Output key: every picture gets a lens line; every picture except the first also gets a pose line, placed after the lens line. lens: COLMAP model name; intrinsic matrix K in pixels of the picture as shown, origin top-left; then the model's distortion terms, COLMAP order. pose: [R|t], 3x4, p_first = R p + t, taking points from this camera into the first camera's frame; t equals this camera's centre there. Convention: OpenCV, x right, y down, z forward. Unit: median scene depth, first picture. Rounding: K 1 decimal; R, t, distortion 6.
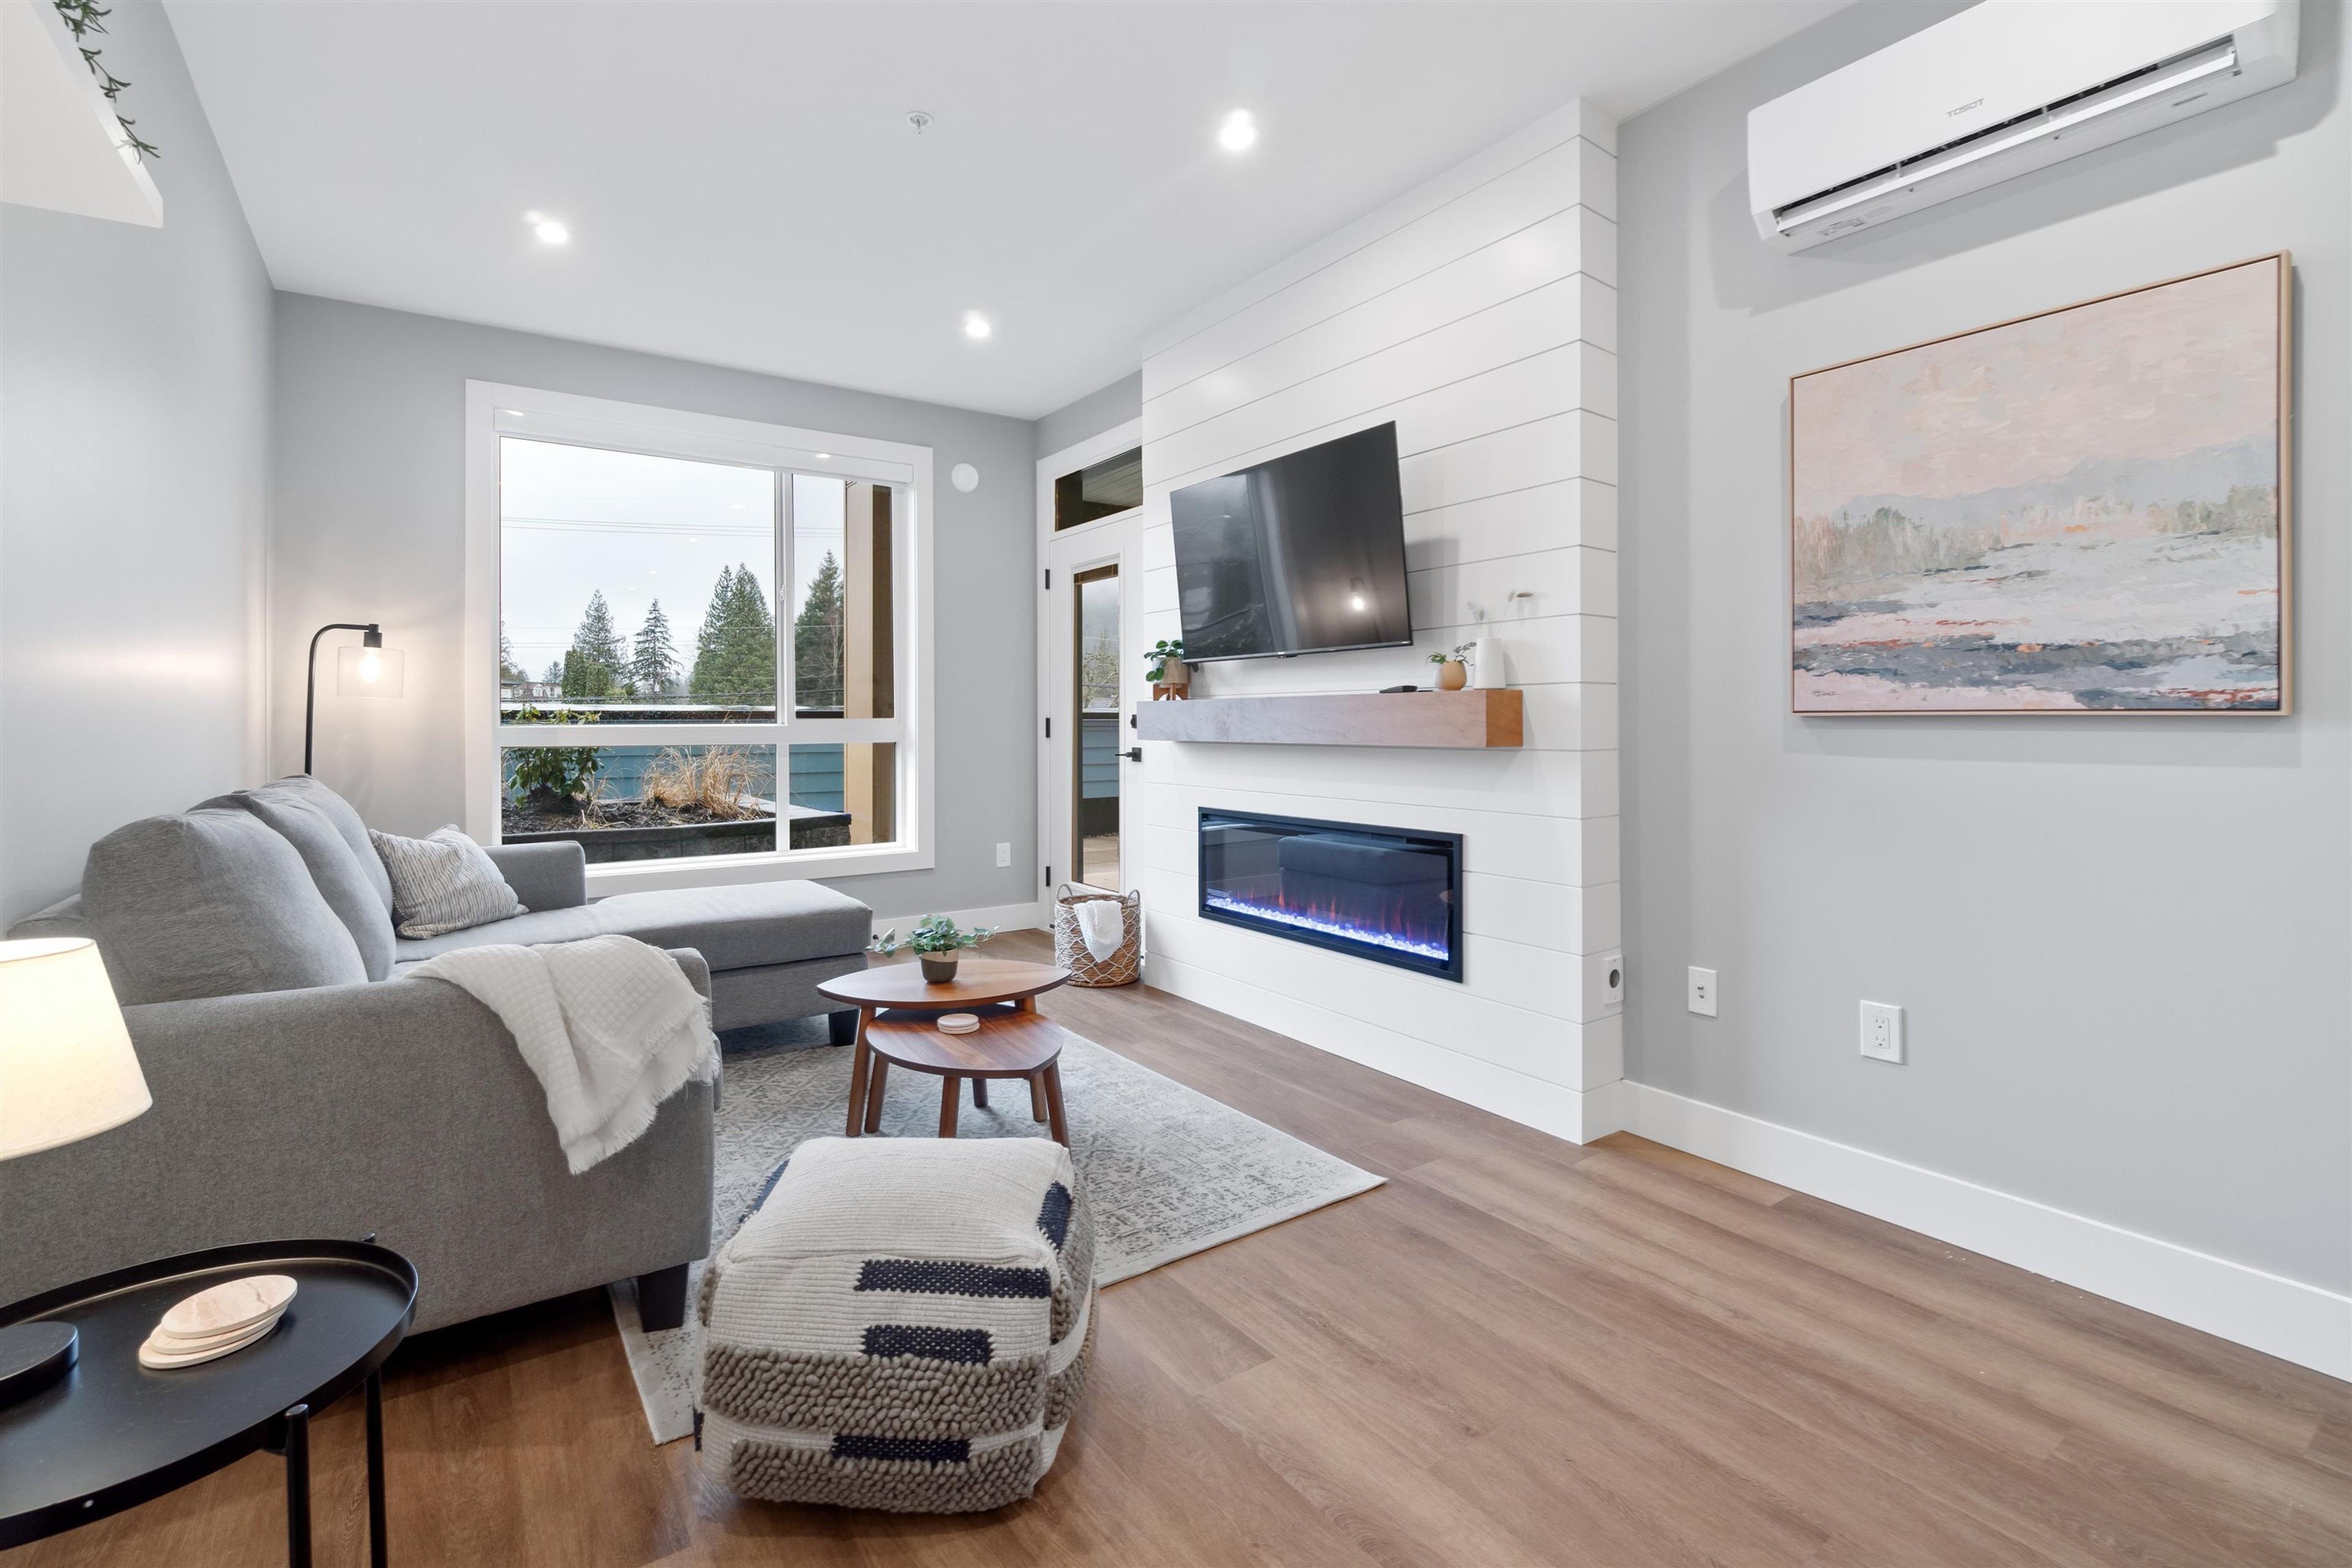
lens RADIAL K [[1047.9, 0, 1148.7], [0, 1047.9, 721.7], [0, 0, 1]] dist [-0.001777, -0.000380]
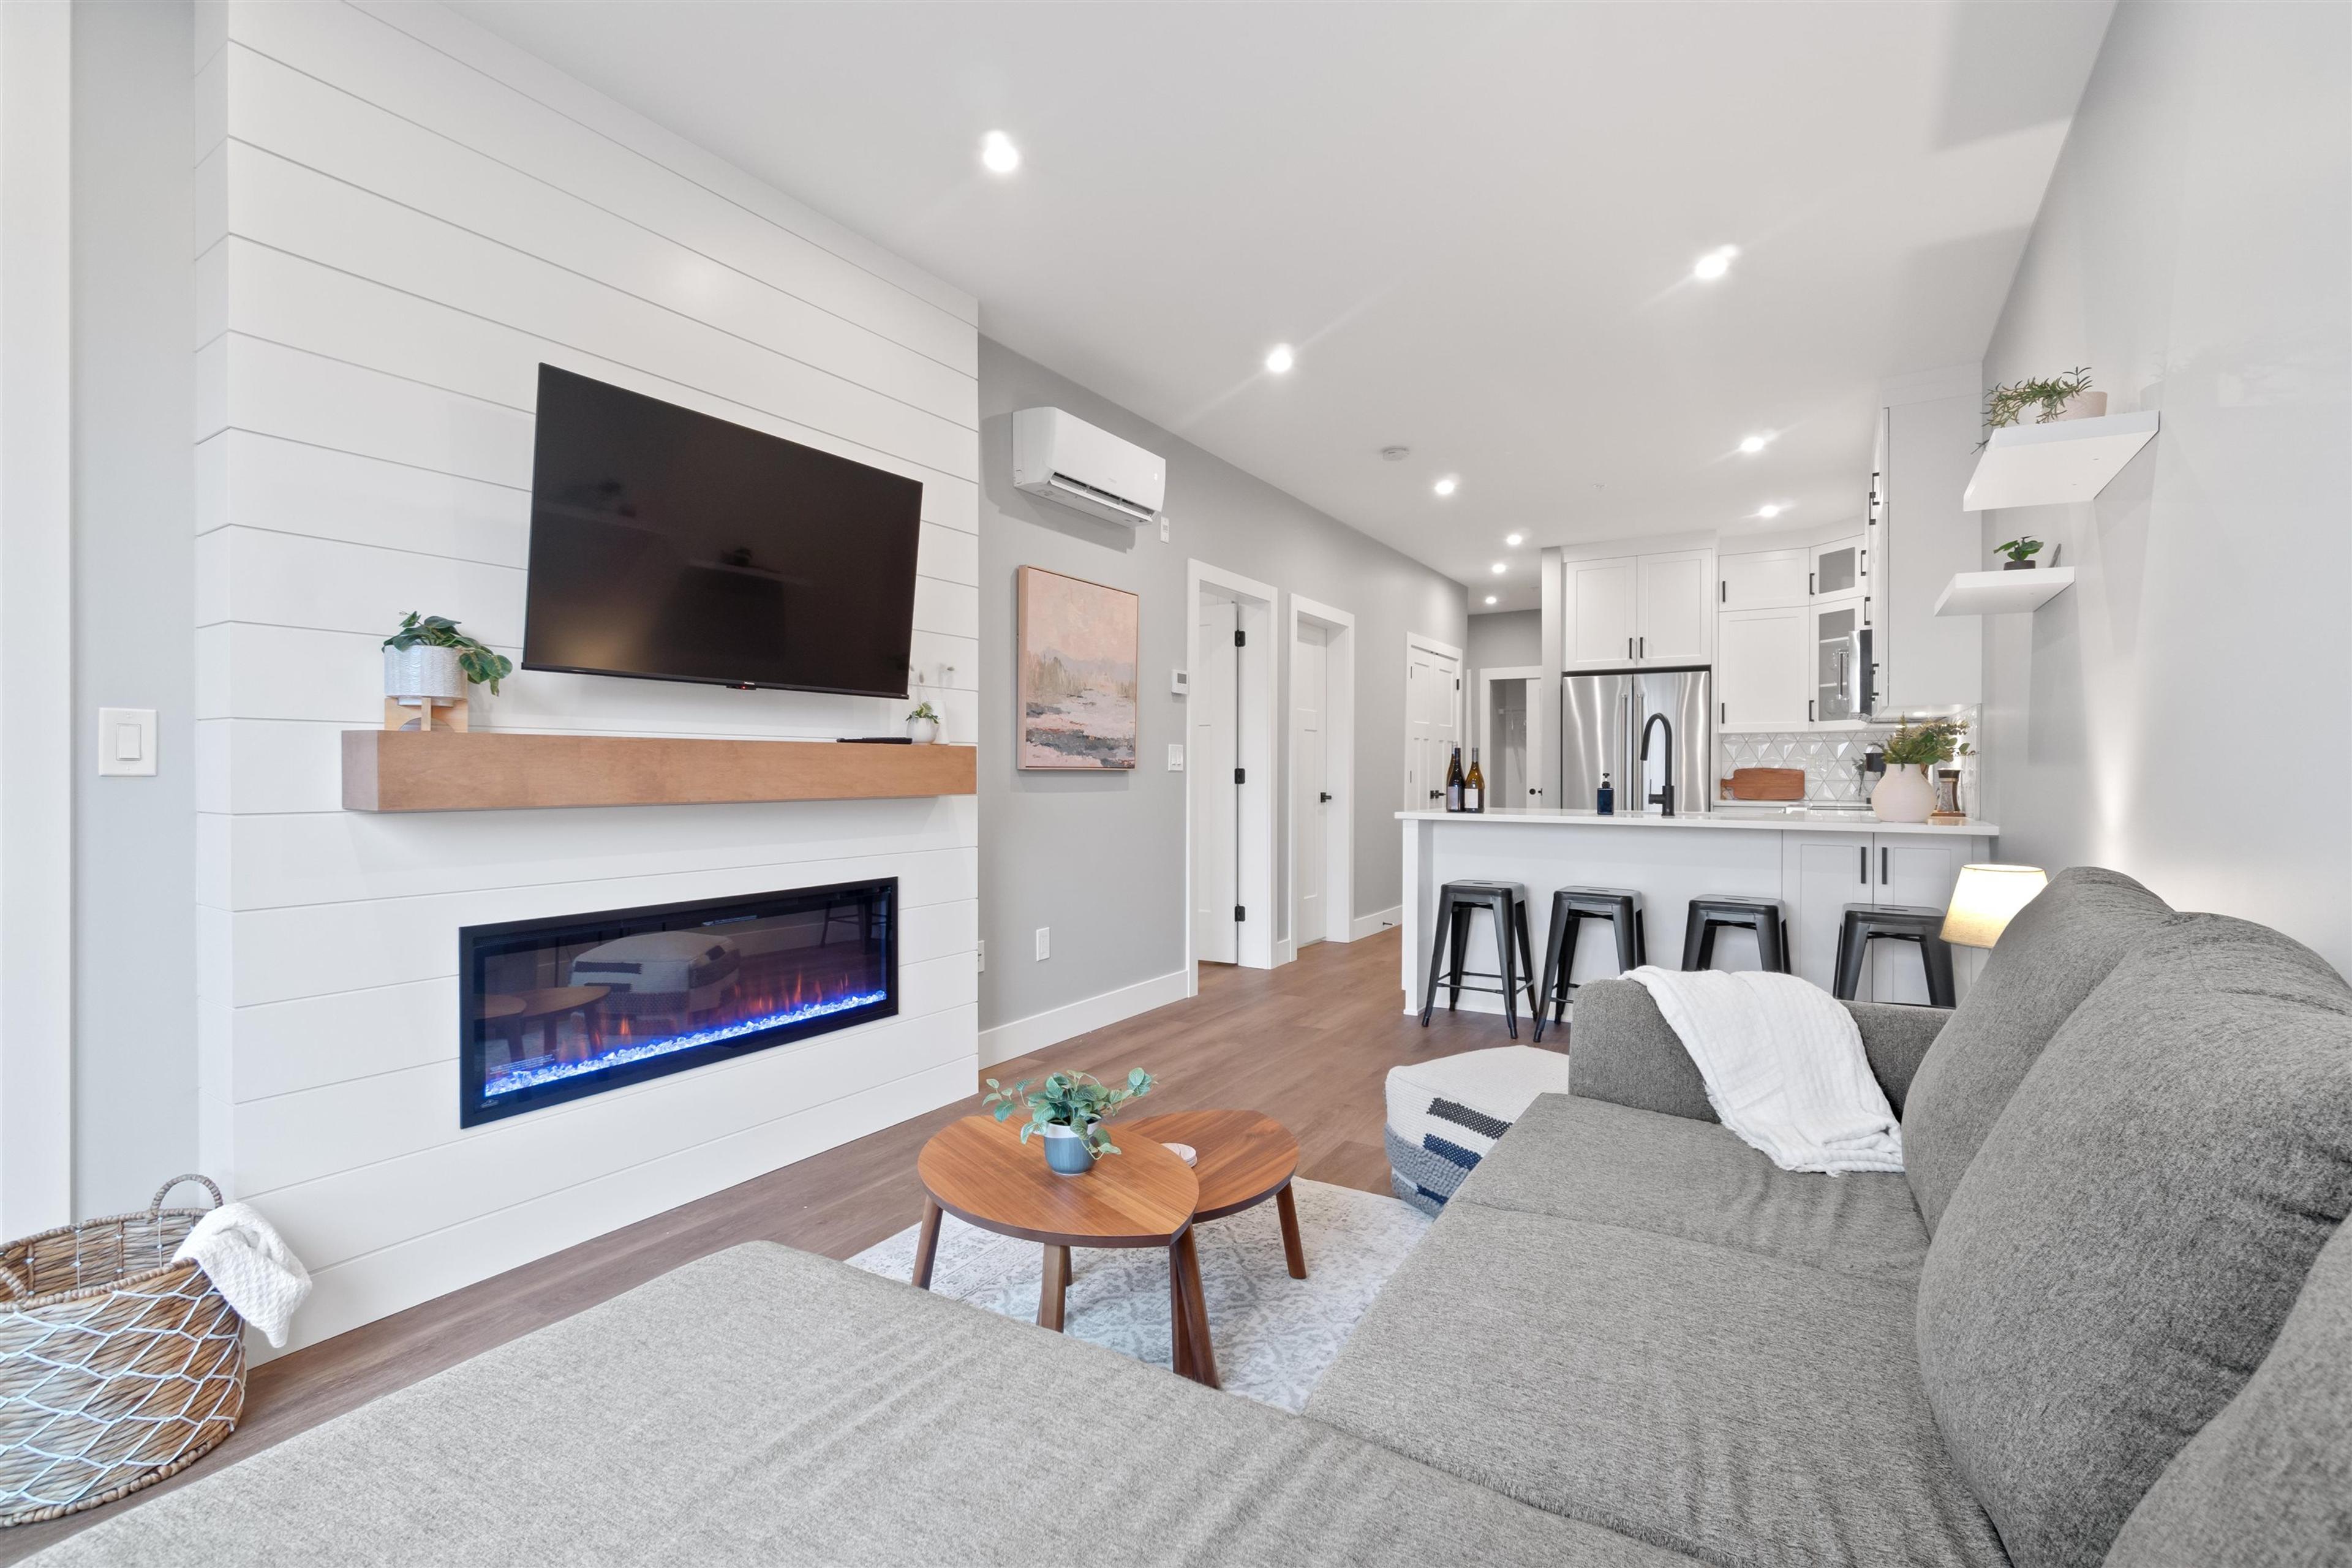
lens RADIAL K [[1047.9, 0, 1167.5], [0, 1047.9, 781.3], [0, 0, 1]] dist [-0.001777, -0.000380]
pose [[-0.406490, -0.004596, 0.913644, -0.888483], [0.002600, 0.999977, 0.006187, 0.003172], [-0.913652, 0.004890, -0.406469, 1.311288]]
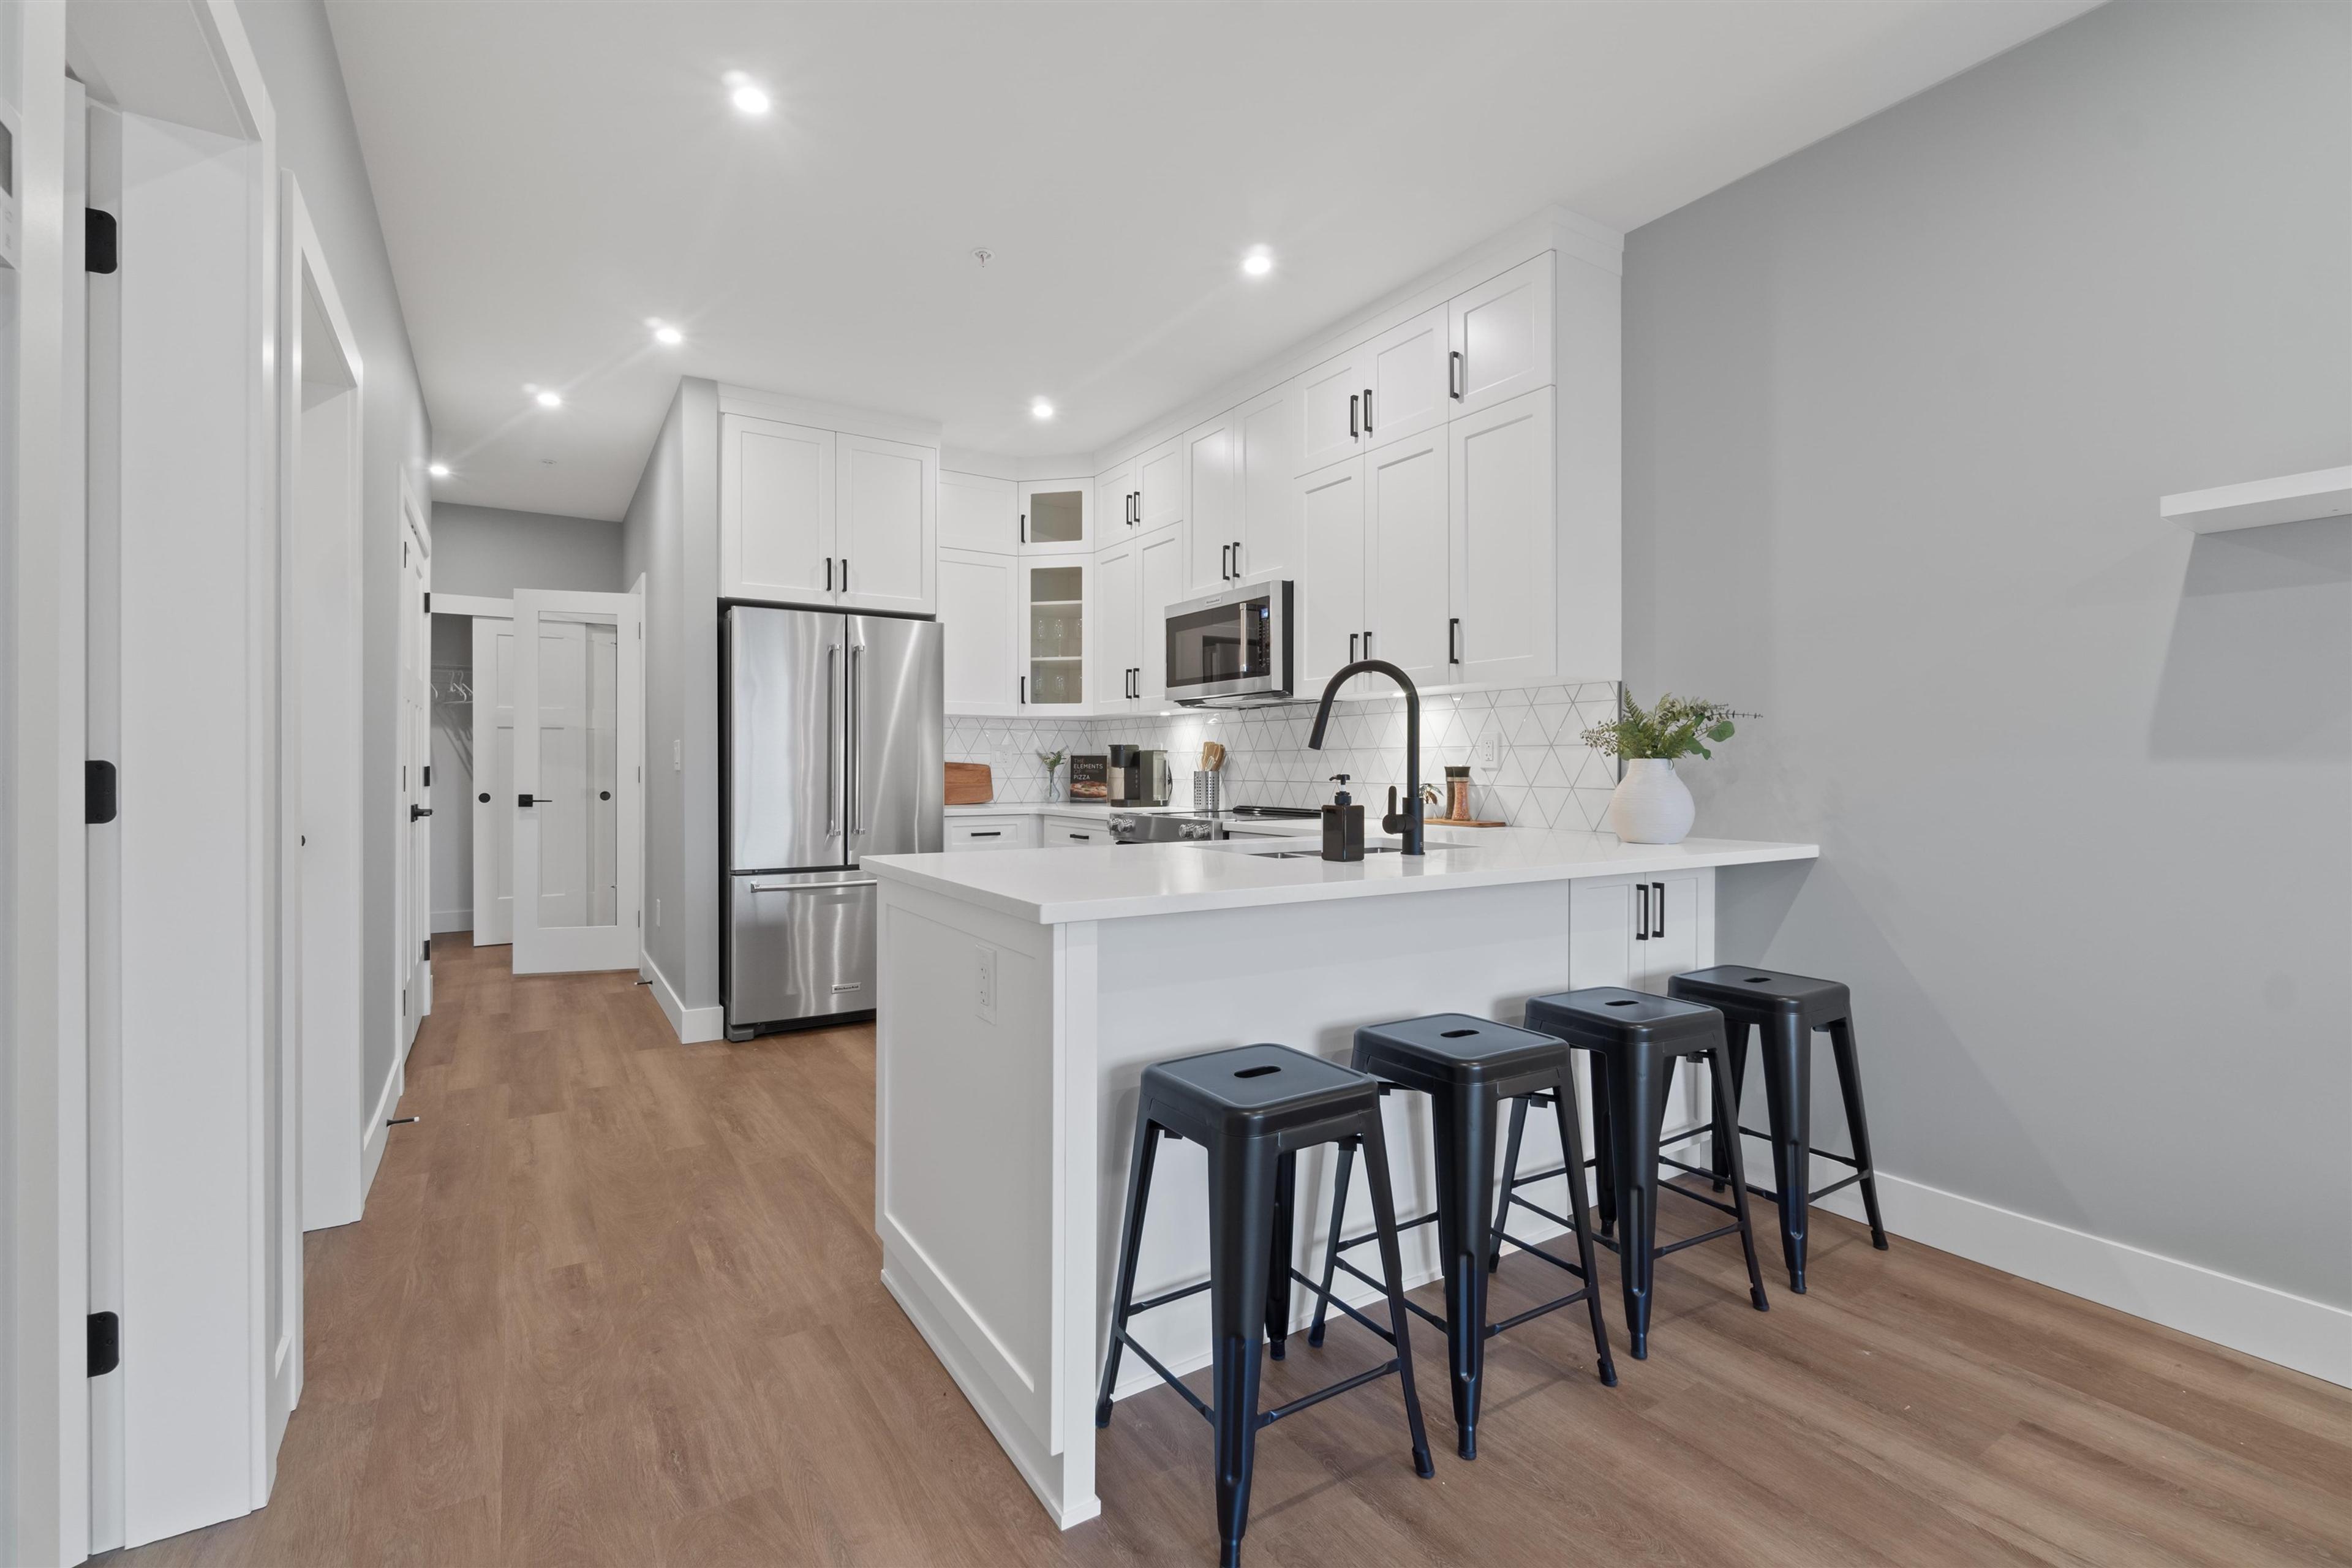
lens RADIAL K [[1047.9, 0, 1161.5], [0, 1047.9, 766.3], [0, 0, 1]] dist [-0.001777, -0.000380]
pose [[-0.999540, 0.001344, 0.030296, 0.509383], [0.001380, 0.999998, 0.001144, -0.005140], [-0.030294, 0.001185, -0.999540, 0.823352]]
